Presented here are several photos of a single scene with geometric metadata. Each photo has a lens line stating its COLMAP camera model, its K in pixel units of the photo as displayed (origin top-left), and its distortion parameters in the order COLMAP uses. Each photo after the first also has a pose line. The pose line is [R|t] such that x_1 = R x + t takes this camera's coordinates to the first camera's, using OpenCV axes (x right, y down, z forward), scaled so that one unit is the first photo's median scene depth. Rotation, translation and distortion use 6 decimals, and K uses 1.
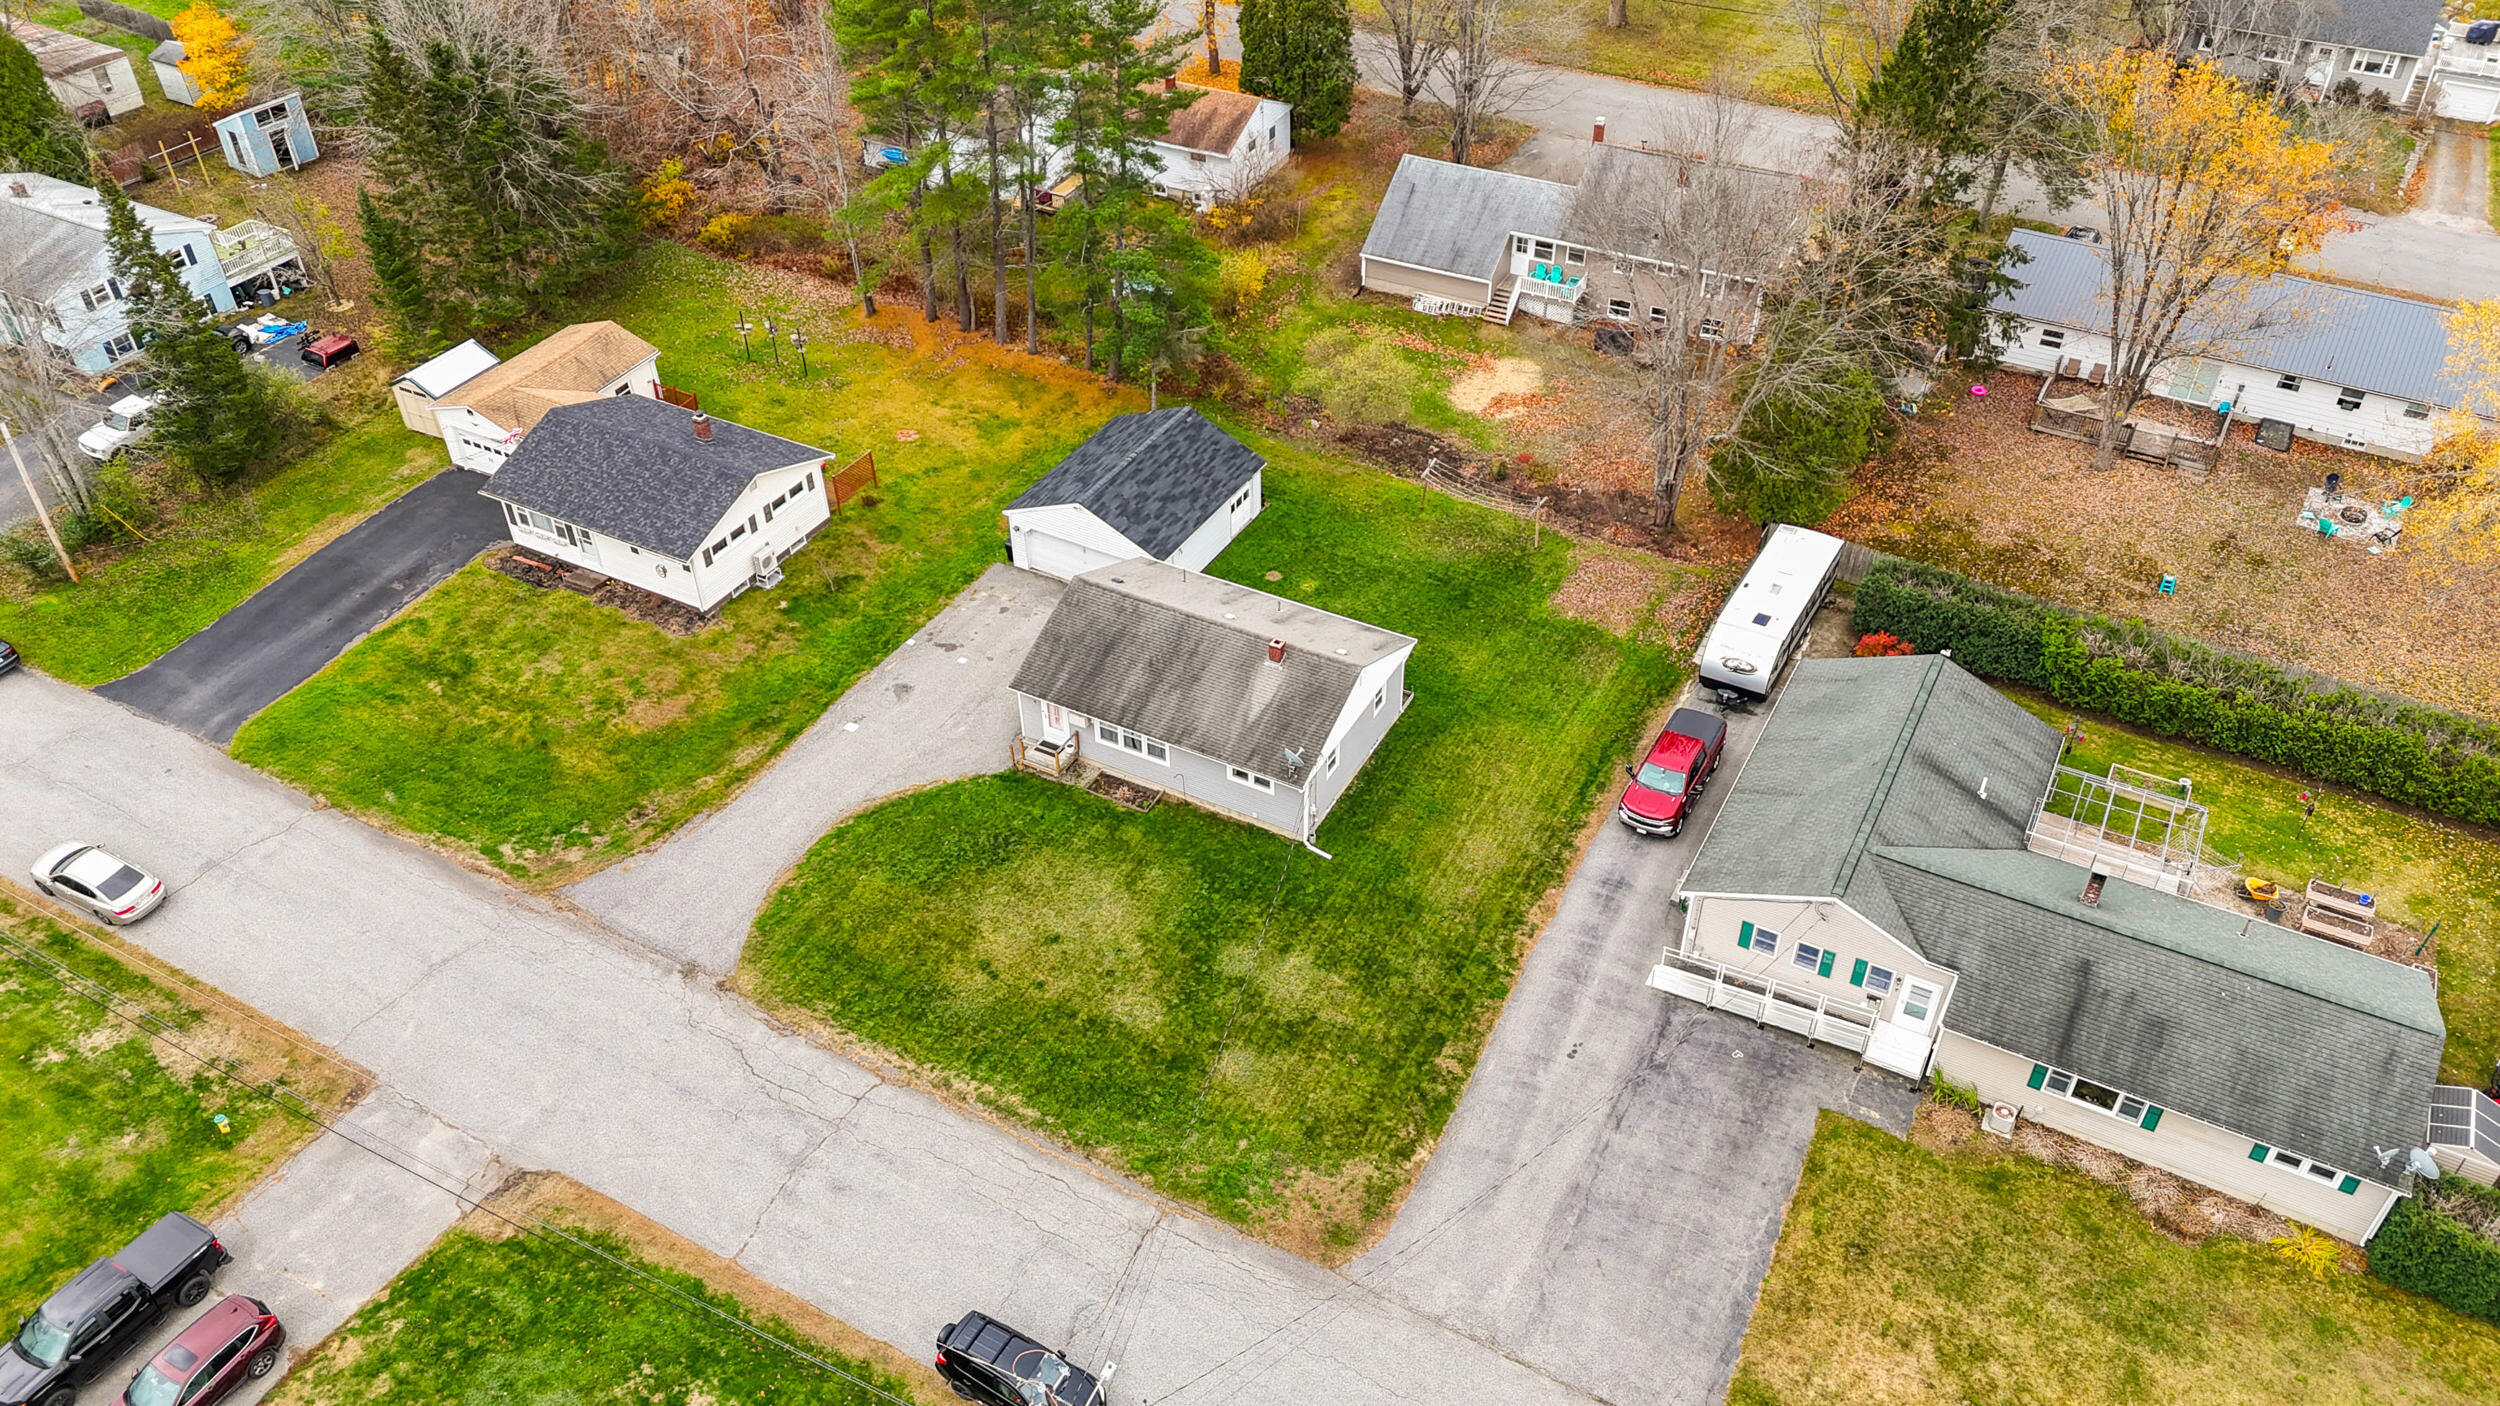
lens RADIAL K [[1807.9, 0, 1245.3], [0, 1807.9, 691.2], [0, 0, 1]] dist [0.088370, -0.080566]
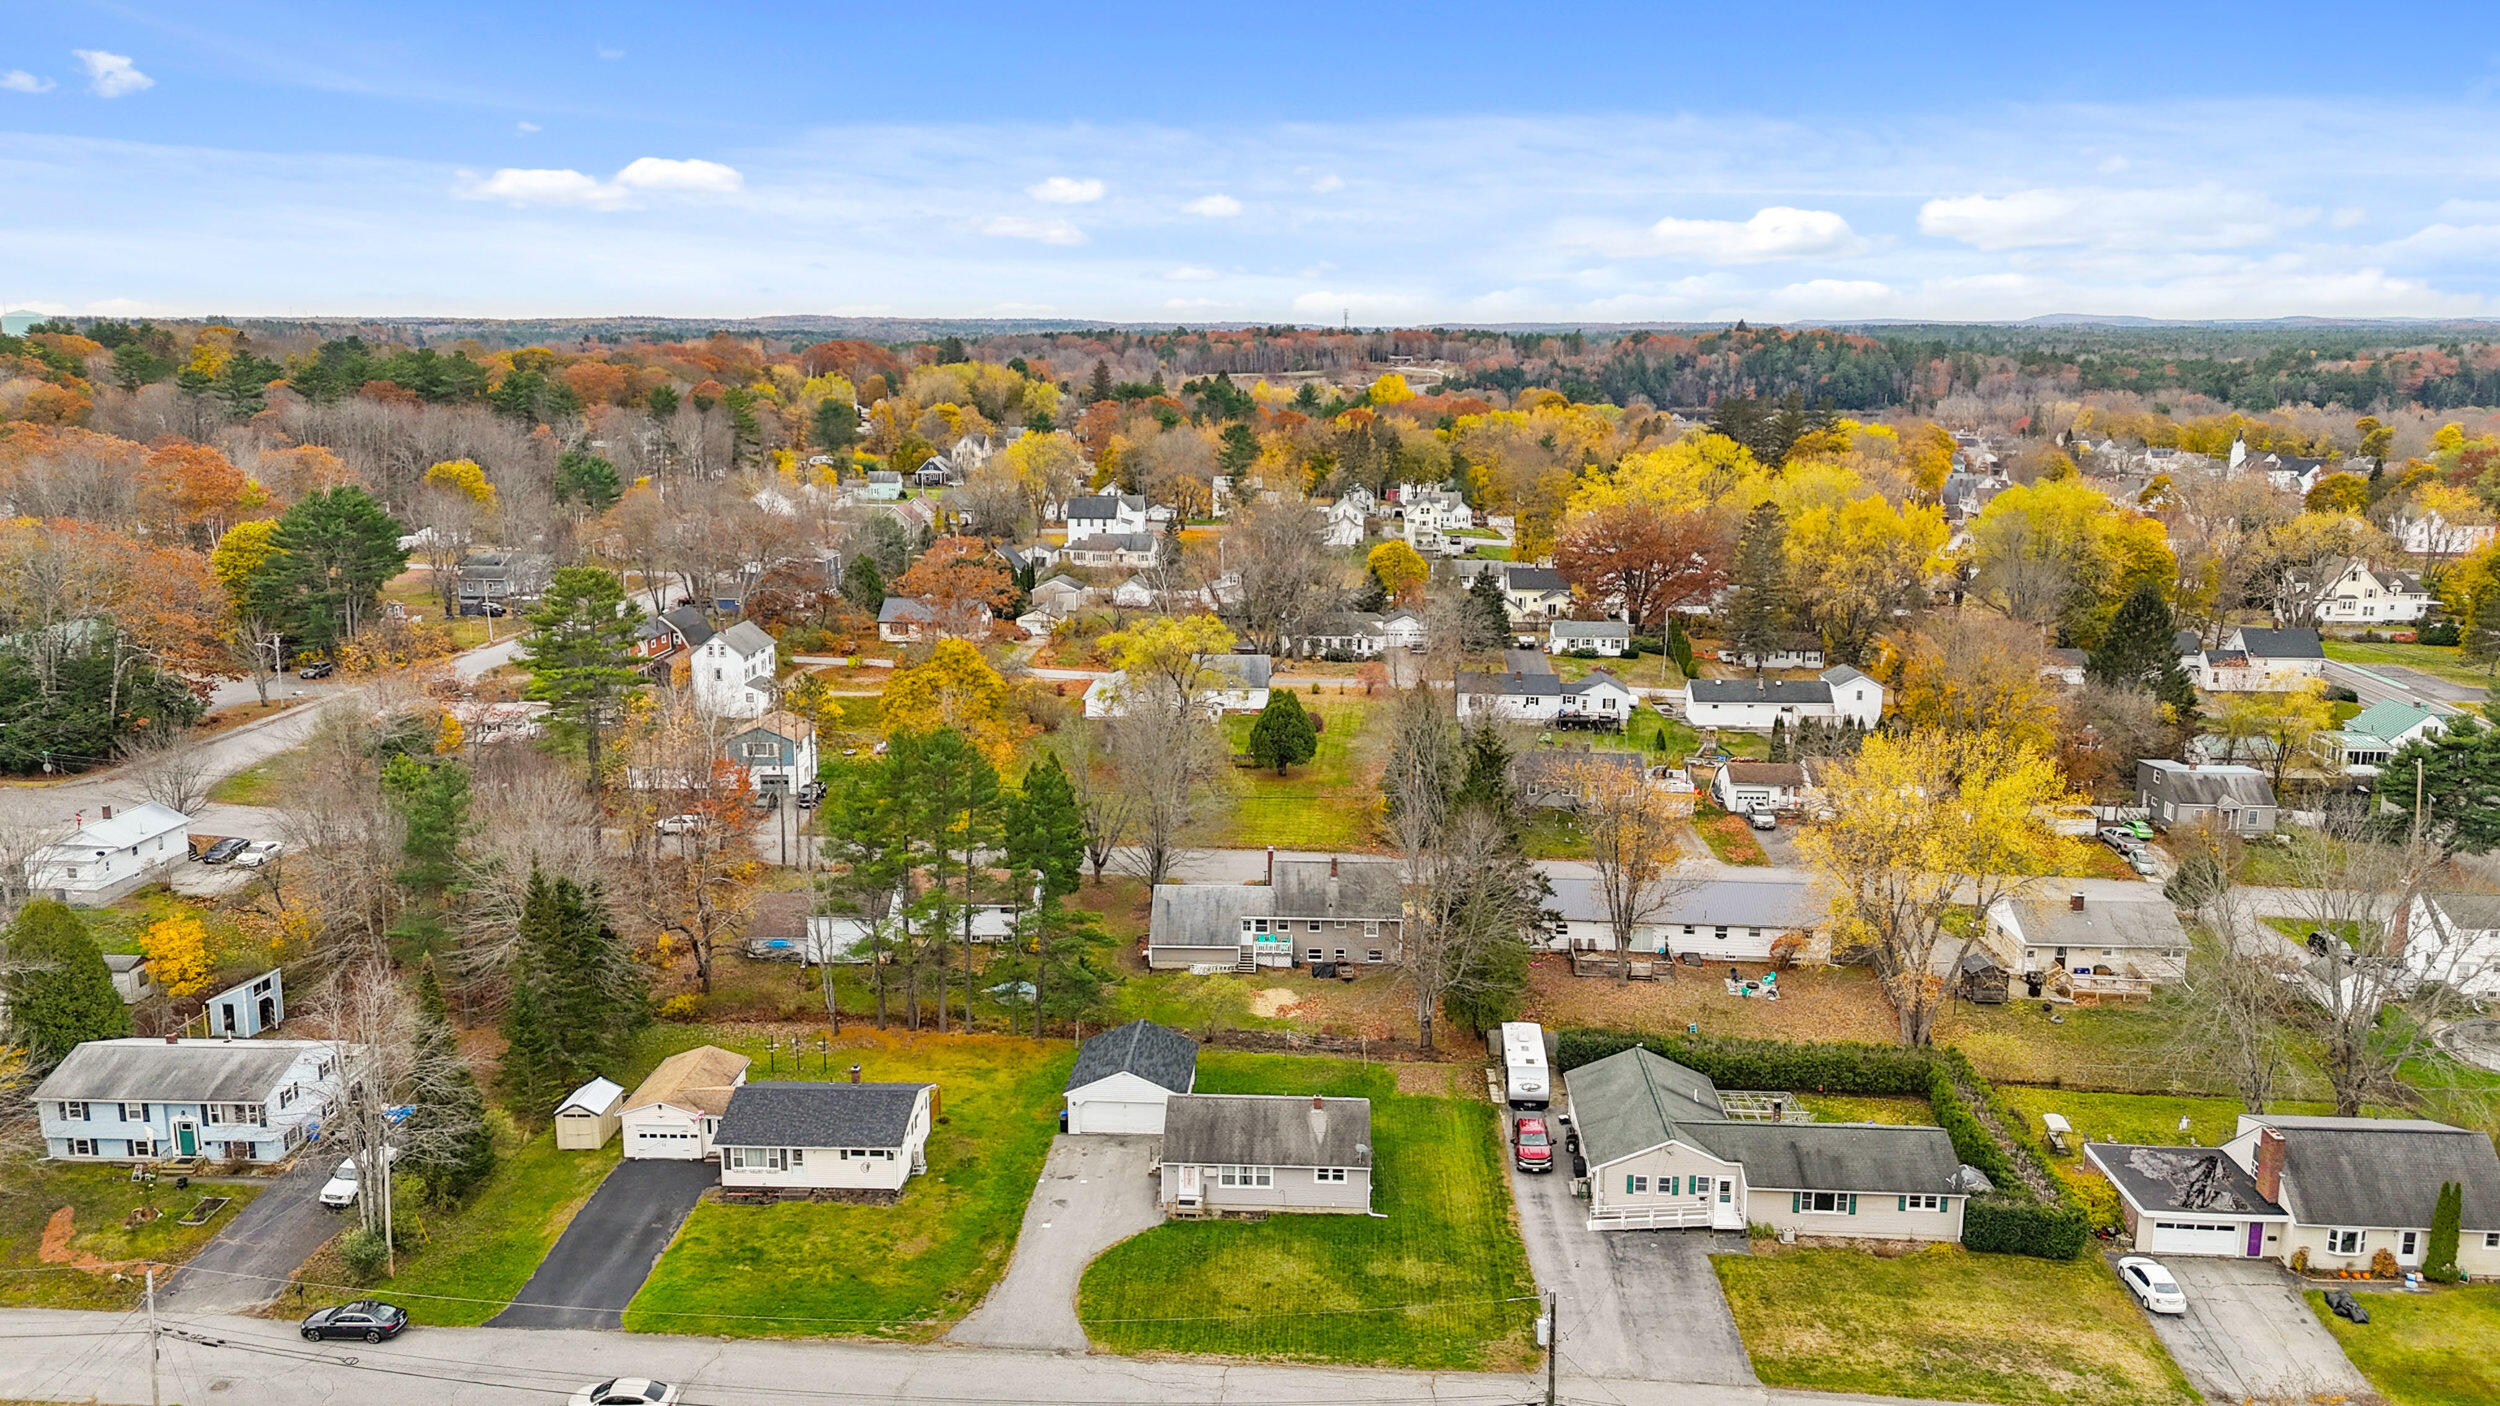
lens RADIAL K [[1807.9, 0, 1245.3], [0, 1807.9, 691.2], [0, 0, 1]] dist [0.088370, -0.080566]
pose [[0.904180, -0.074434, 0.420616, -0.729668], [0.261565, 0.874975, -0.407434, 0.315484], [-0.337701, 0.478412, 0.810605, -0.523463]]
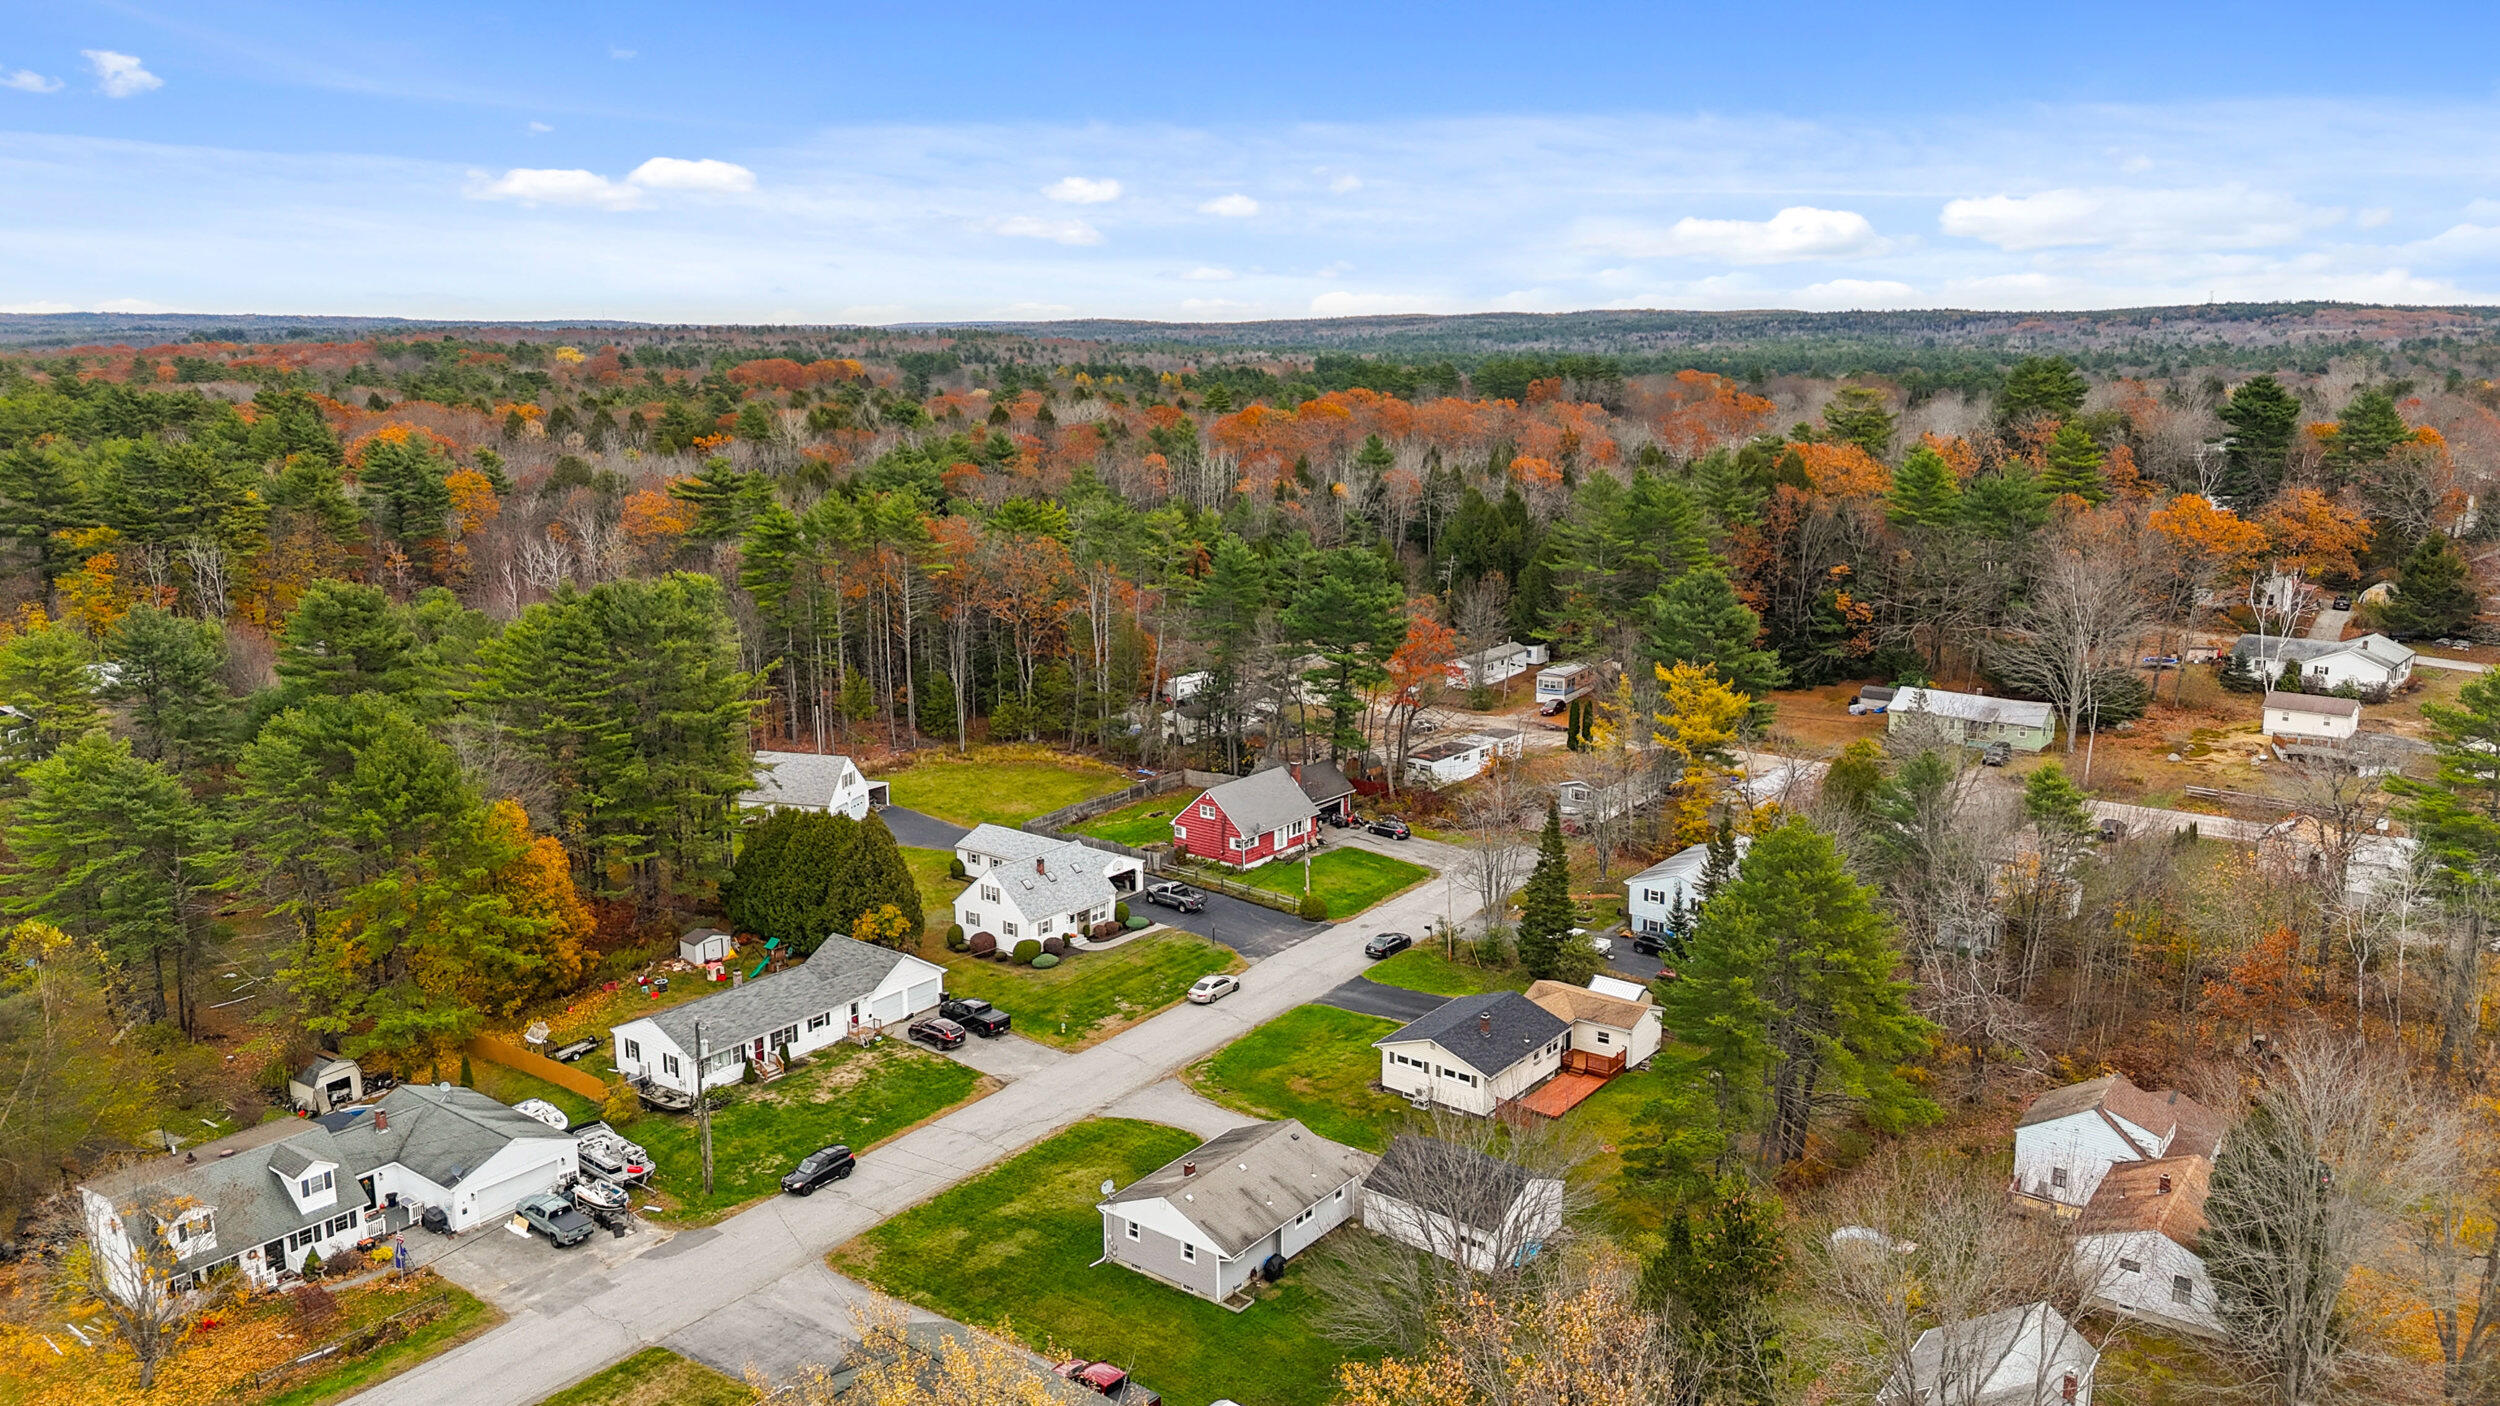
lens RADIAL K [[1807.9, 0, 1245.3], [0, 1807.9, 691.2], [0, 0, 1]] dist [0.088370, -0.080566]
pose [[-0.160250, 0.200269, -0.966547, 1.441694], [-0.623651, 0.738454, 0.256407, -0.756911], [0.765101, 0.643877, 0.006560, 0.769402]]
